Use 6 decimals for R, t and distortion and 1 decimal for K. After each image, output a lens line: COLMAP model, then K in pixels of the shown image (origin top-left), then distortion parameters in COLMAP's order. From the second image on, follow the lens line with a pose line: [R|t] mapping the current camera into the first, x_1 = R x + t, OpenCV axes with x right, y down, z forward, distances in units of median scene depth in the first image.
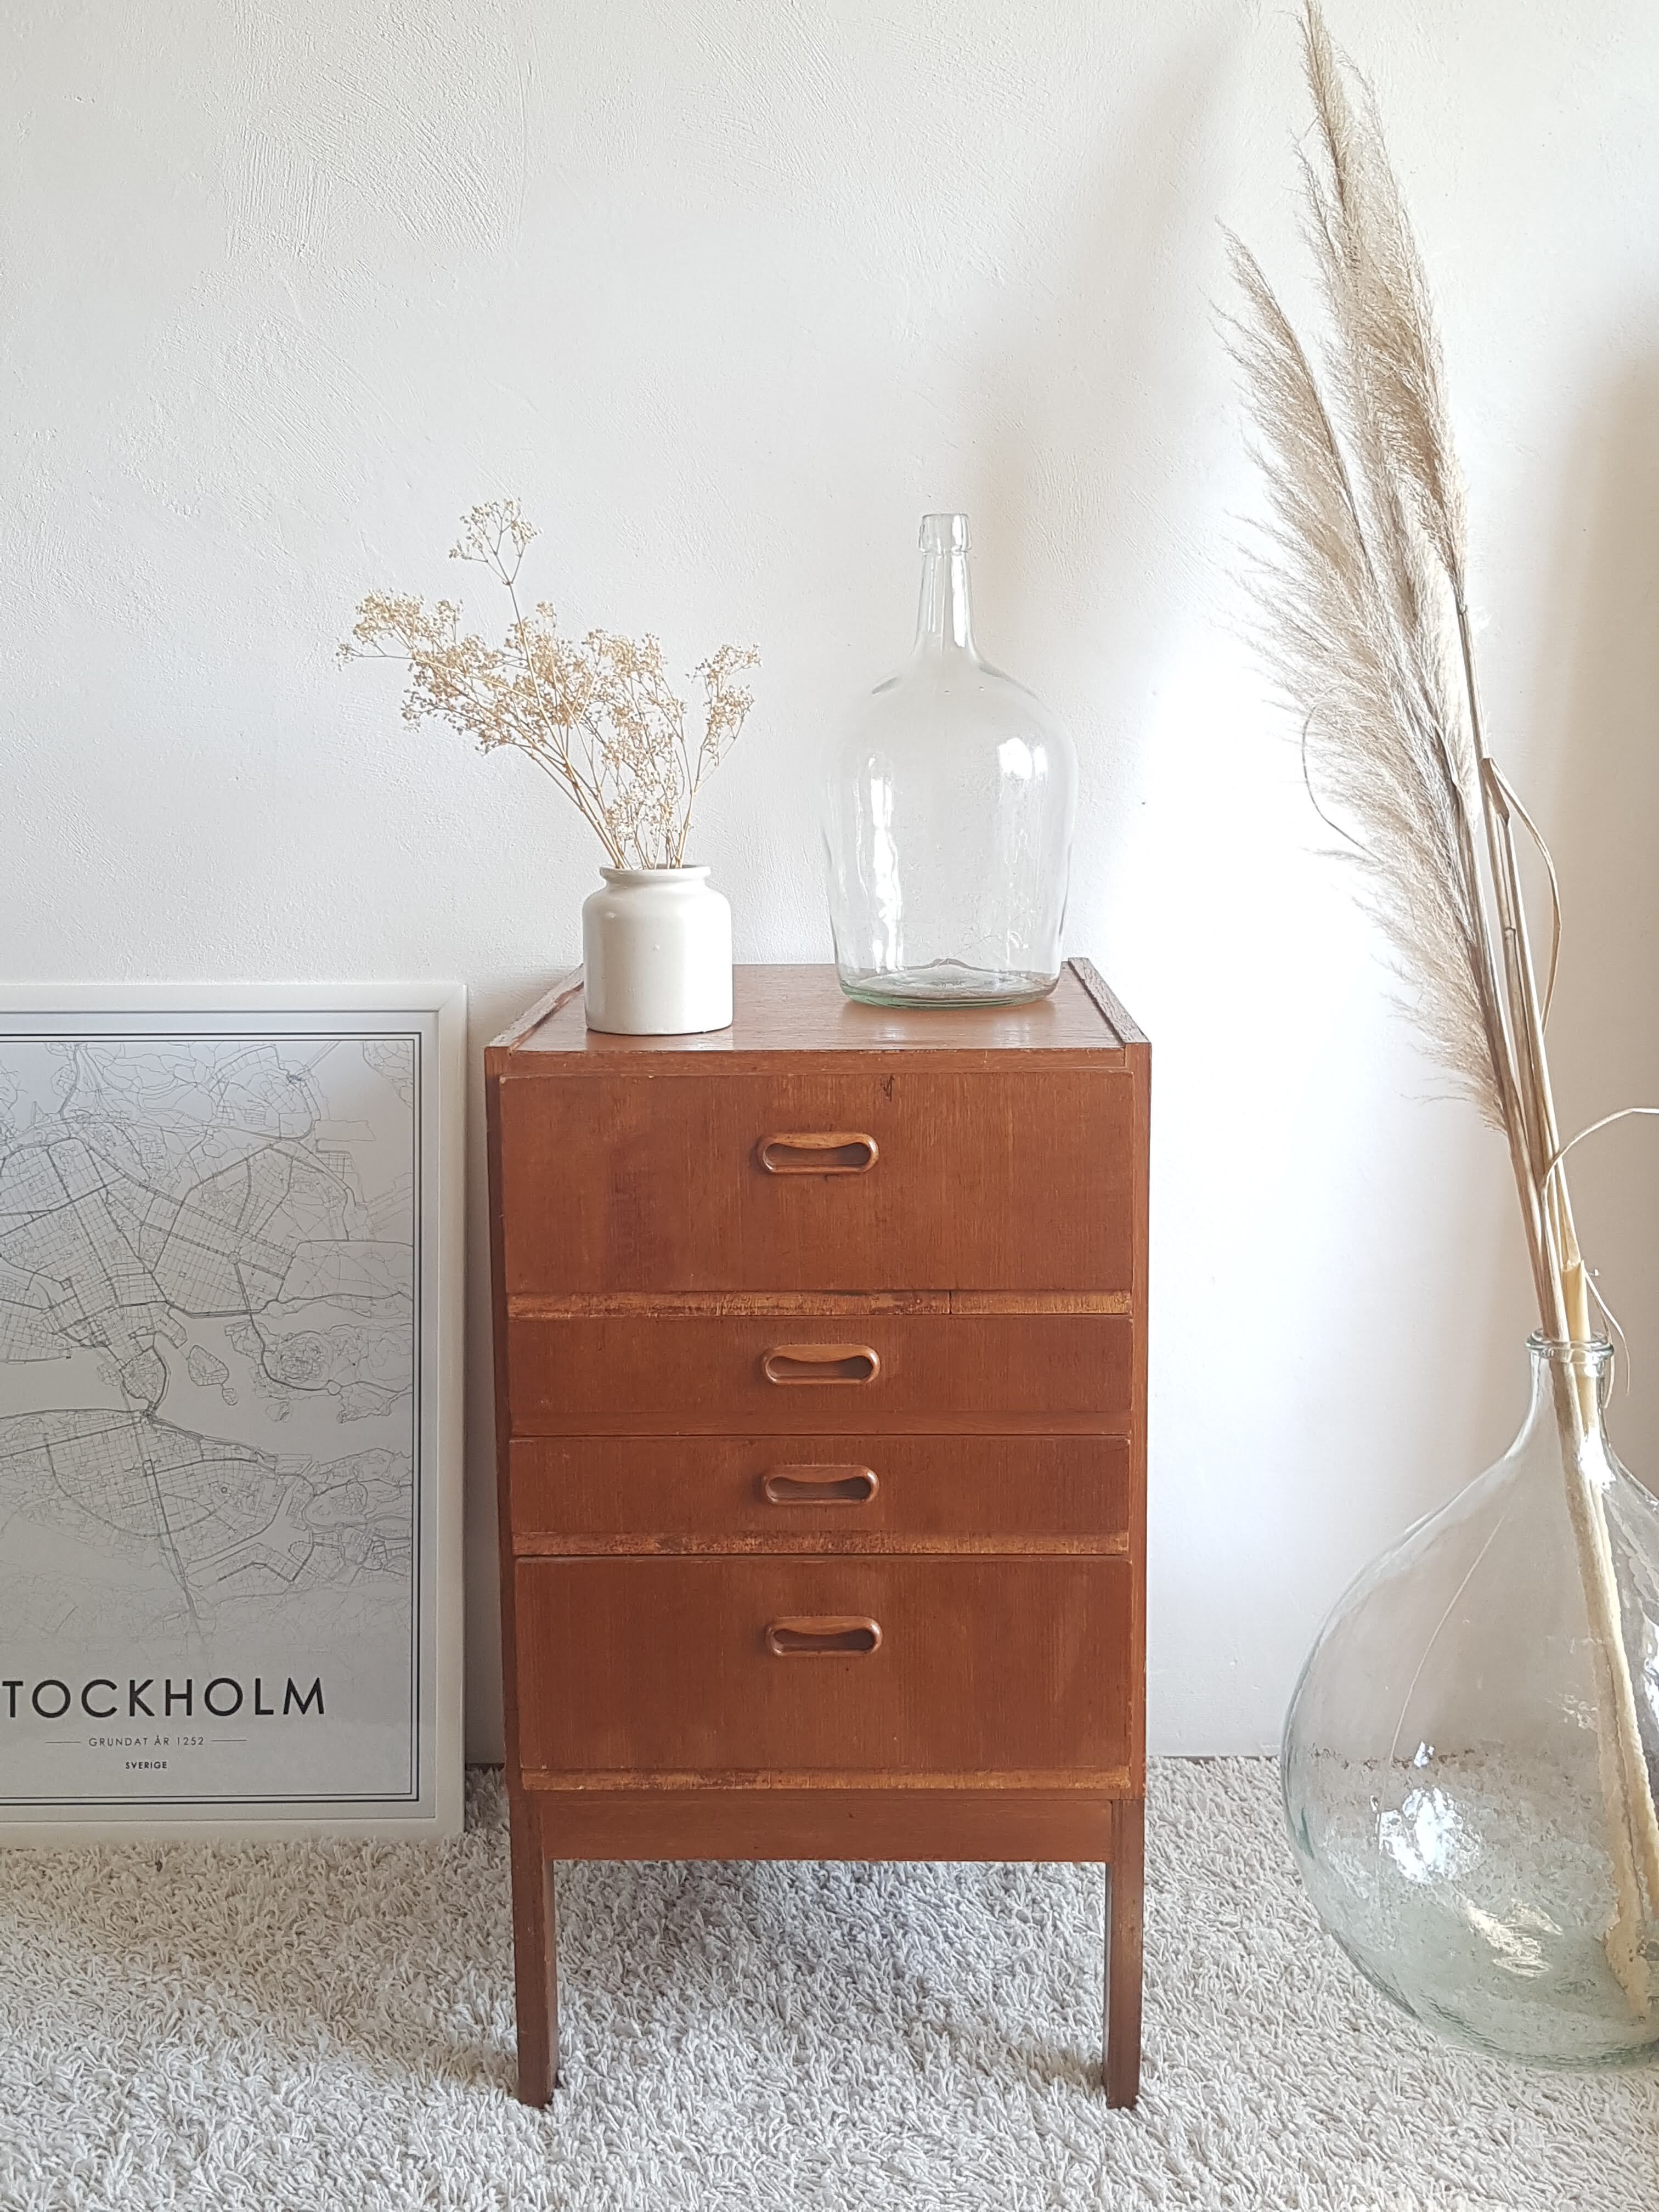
lens RADIAL K [[2341.5, 0, 833.4], [0, 2341.5, 1054.4], [0, 0, 1]] dist [0.040528, 0.000000]
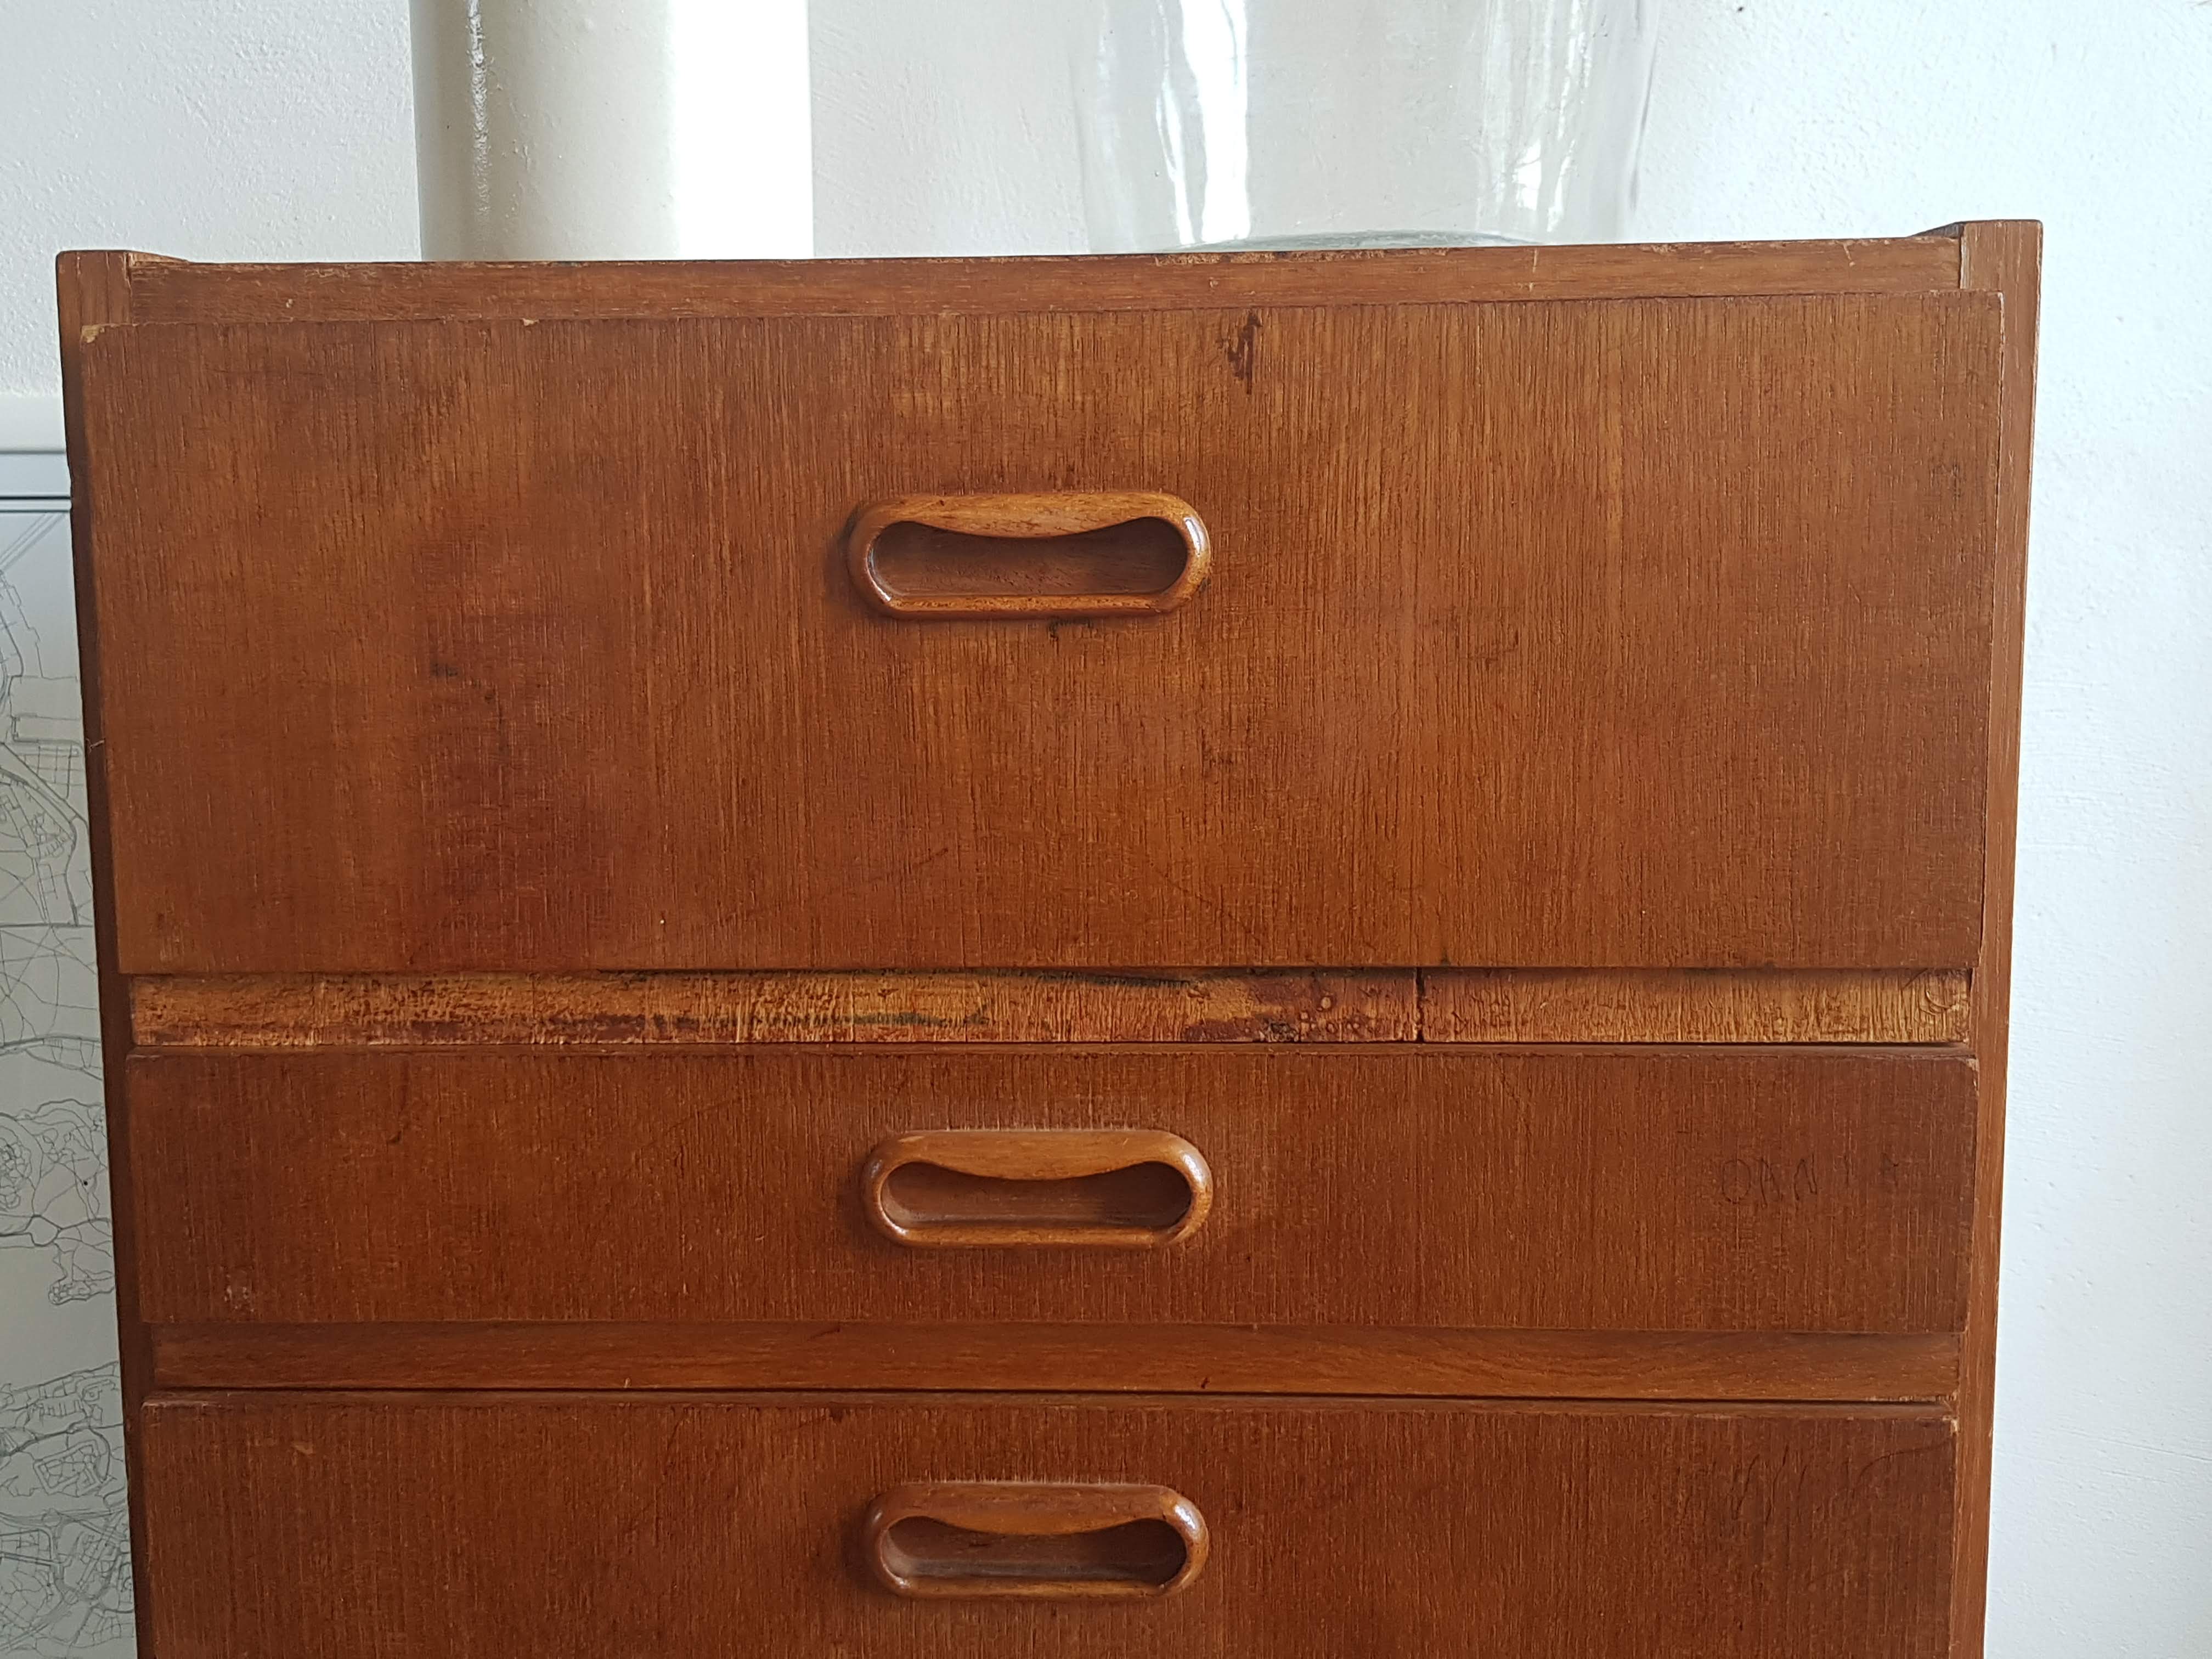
lens RADIAL K [[2563.3, 0, 1008.1], [0, 2563.3, 820.8], [0, 0, 1]] dist [0.050220, 0.000000]
pose [[0.999547, 0.001782, -0.030049, 0.001222], [-0.002076, 0.999950, -0.009751, 0.074886], [0.030030, 0.009809, 0.999501, 0.567676]]
